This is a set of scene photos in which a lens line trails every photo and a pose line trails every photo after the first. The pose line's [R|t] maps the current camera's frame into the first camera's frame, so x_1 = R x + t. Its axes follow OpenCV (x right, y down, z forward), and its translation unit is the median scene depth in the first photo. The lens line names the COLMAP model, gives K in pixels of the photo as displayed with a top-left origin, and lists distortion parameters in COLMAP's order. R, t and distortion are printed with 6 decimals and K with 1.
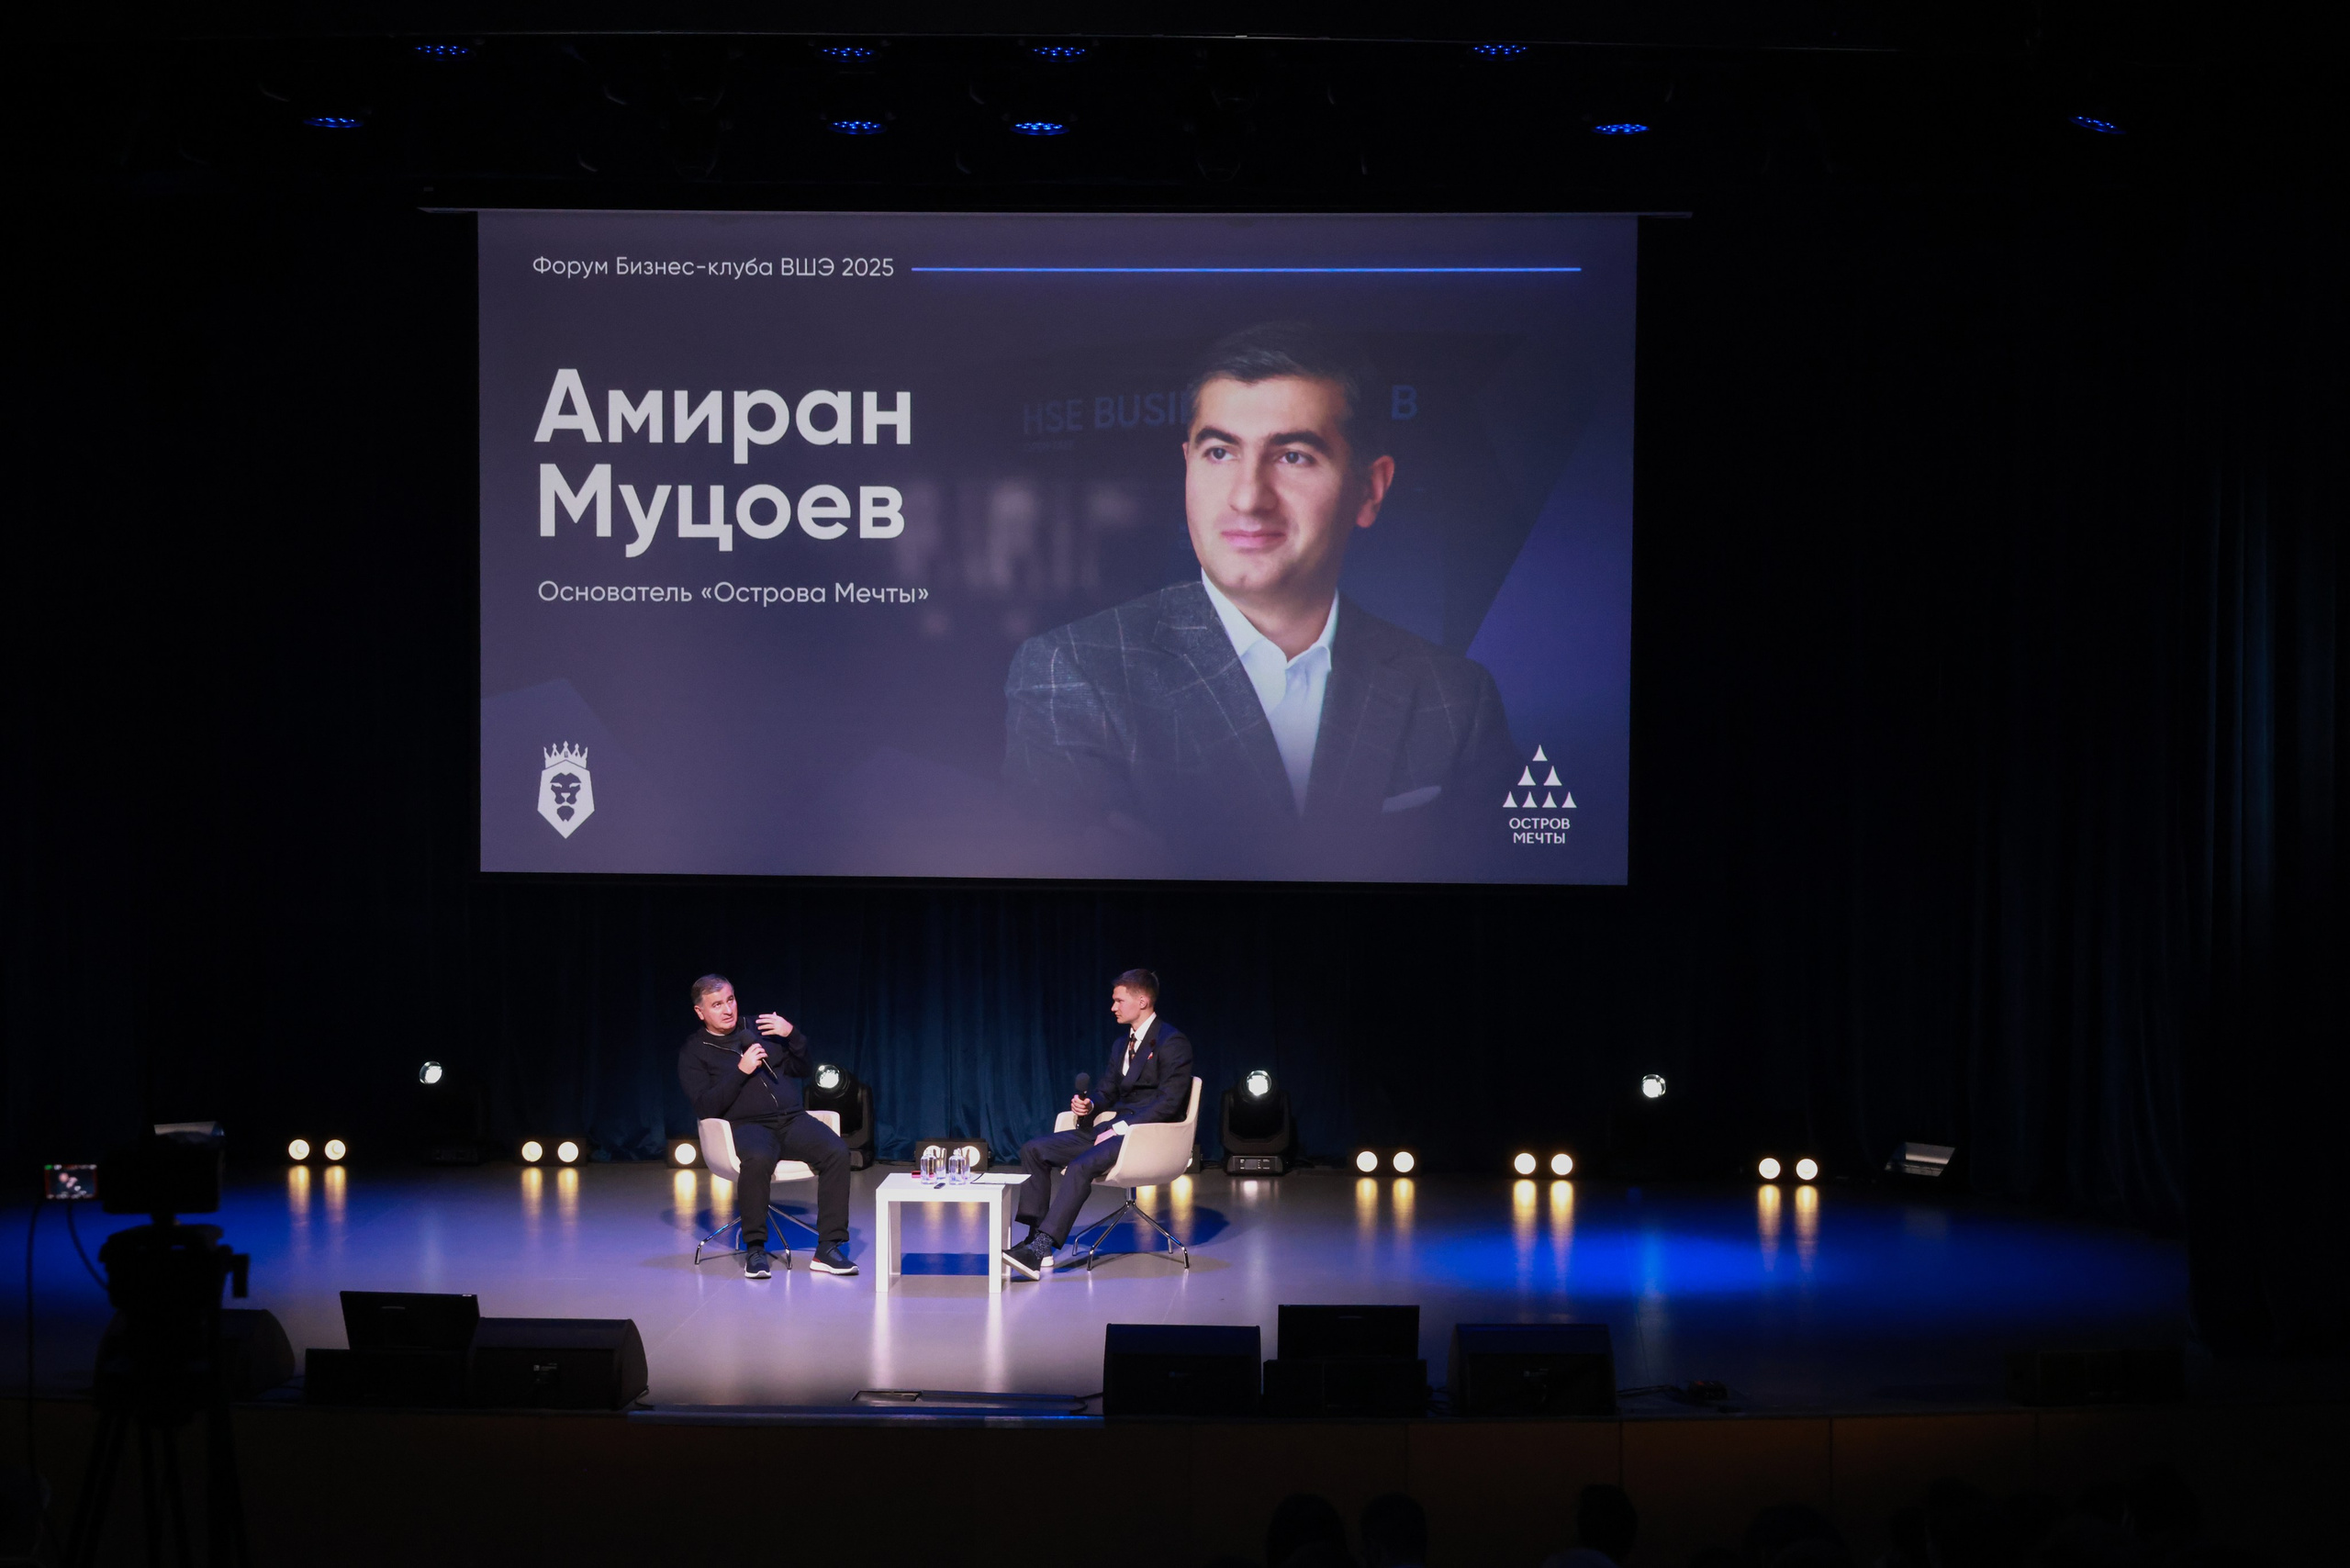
lens RADIAL K [[4875.4, 0, 1186.5], [0, 4875.4, 786.9], [0, 0, 1]] dist [0.282719, -0.218401]
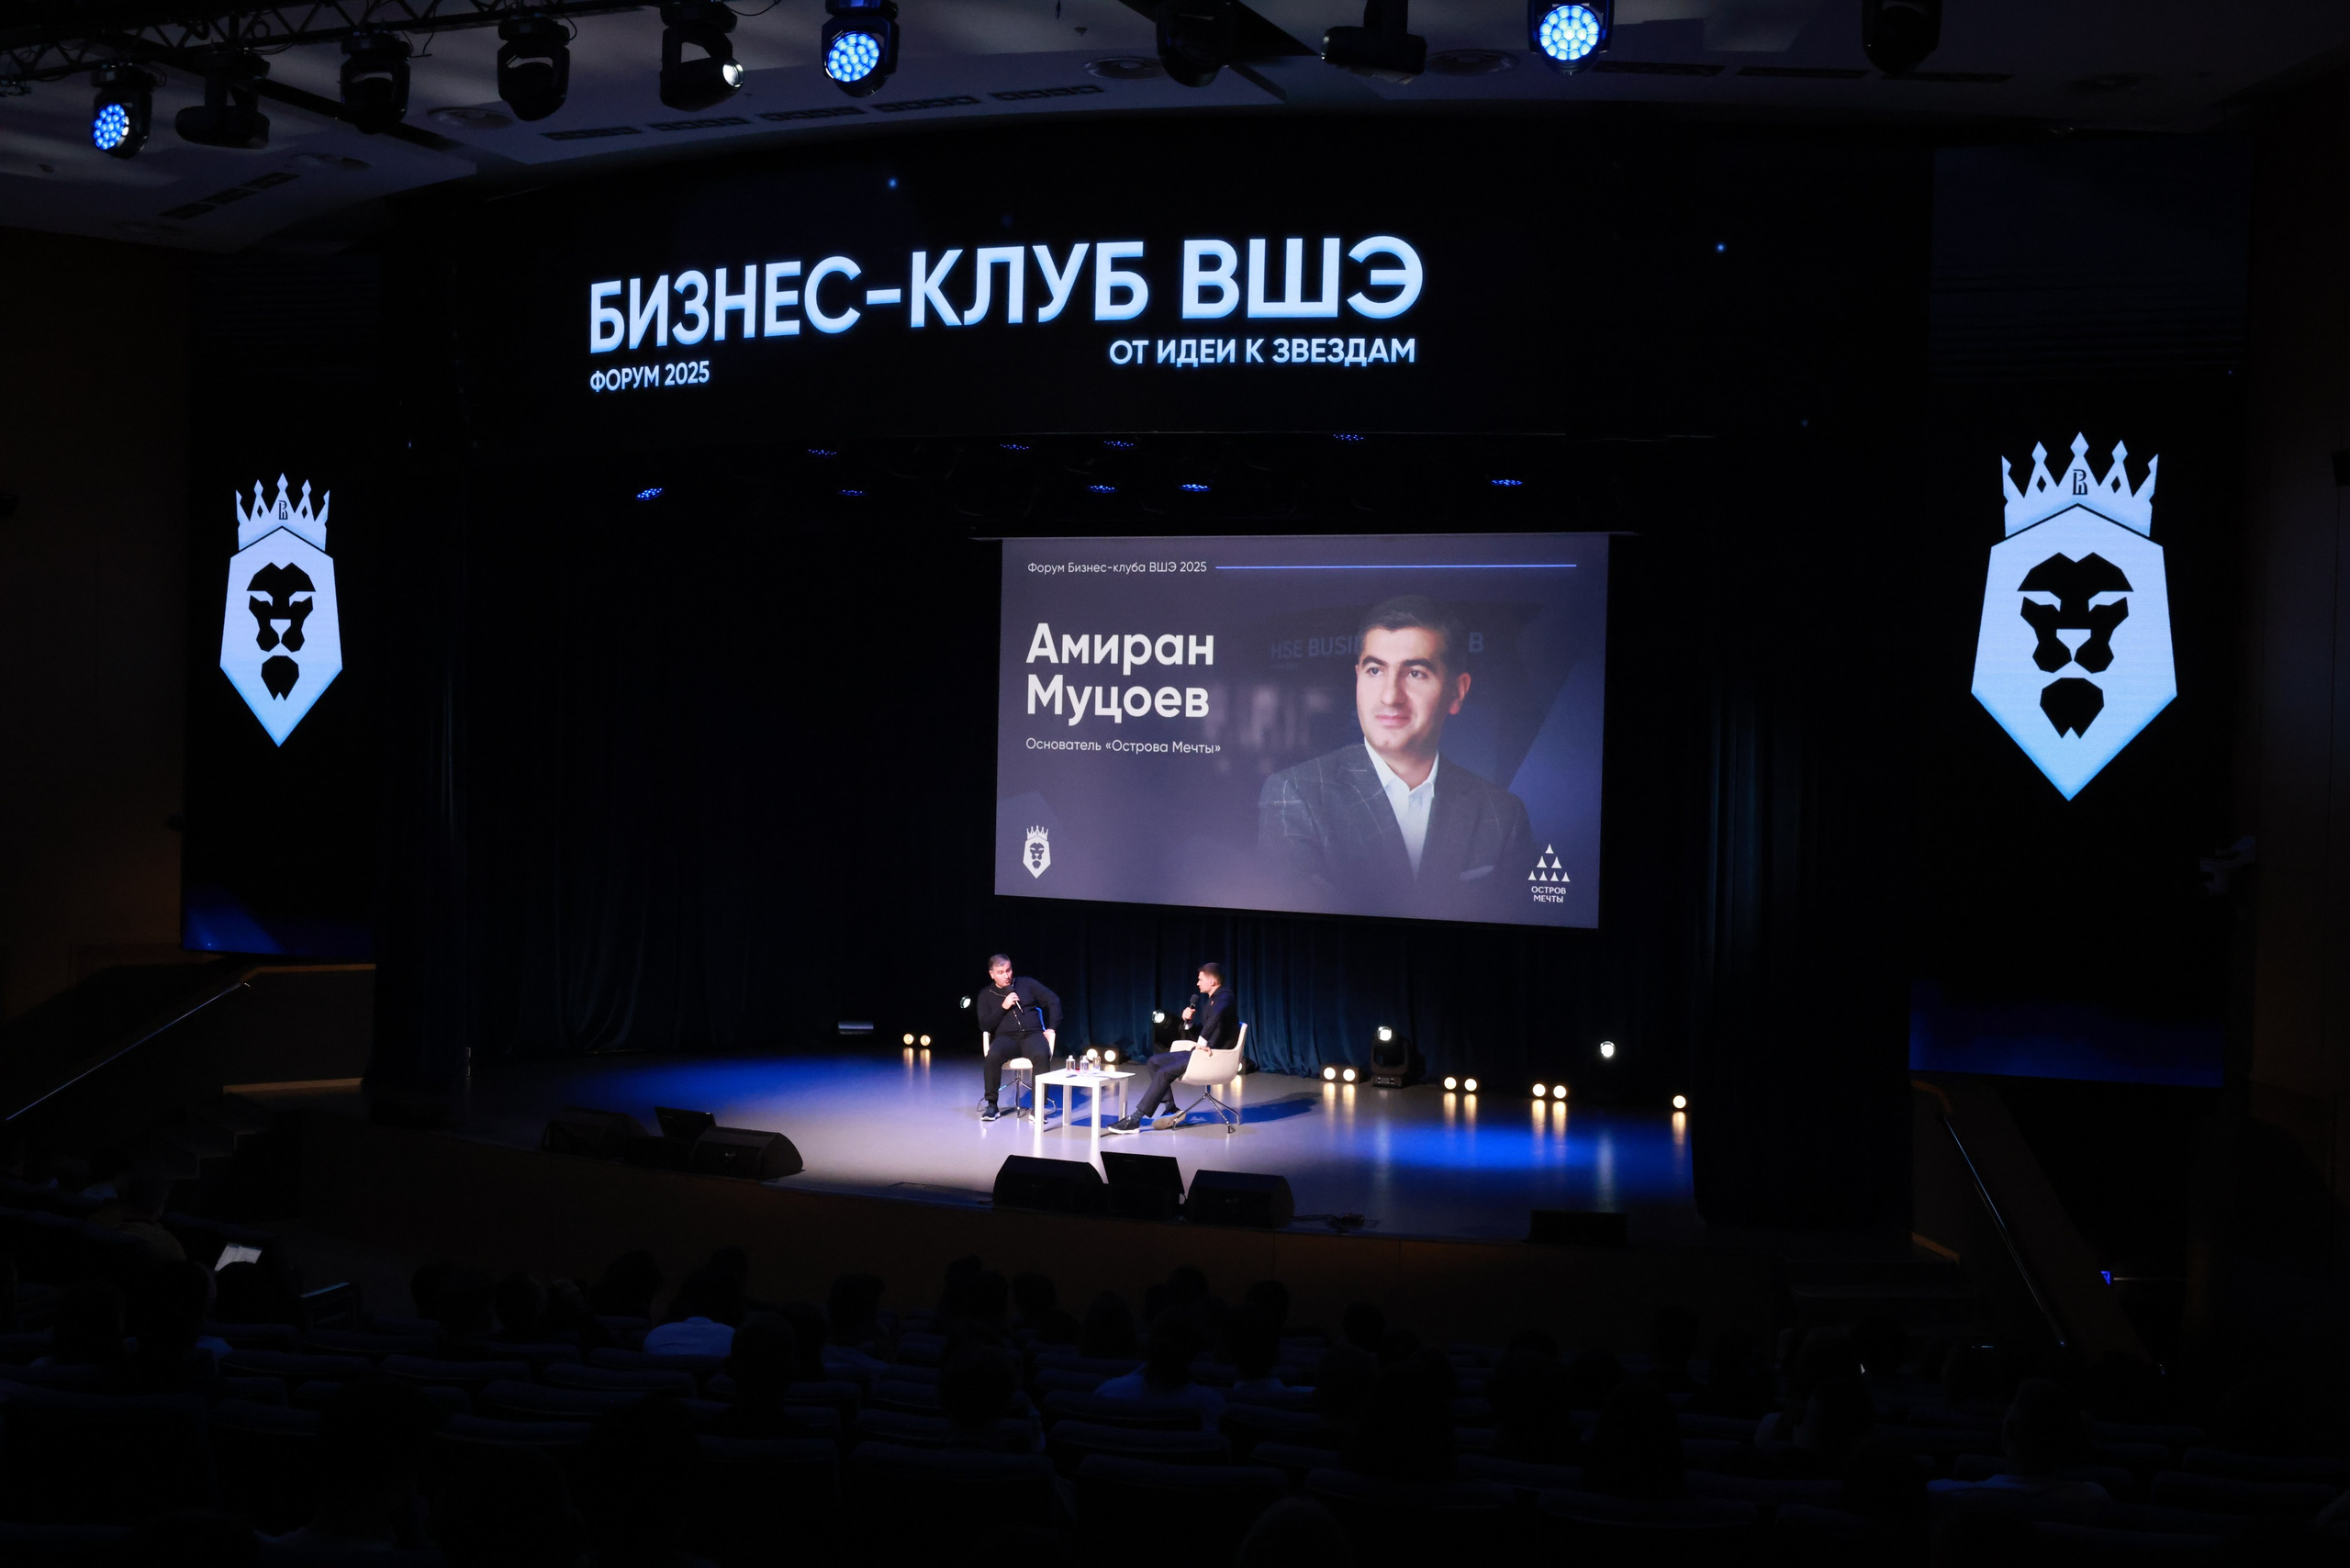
lens RADIAL K [[2686.6, 0, 1175.0], [0, 2686.6, 784.0], [0, 0, 1]] dist [0.064405, 0.075163]
pose [[0.934157, 0.023463, -0.356091, 0.281950], [-0.034307, 0.999119, -0.024166, -0.002278], [0.355211, 0.034791, 0.934139, 0.077849]]
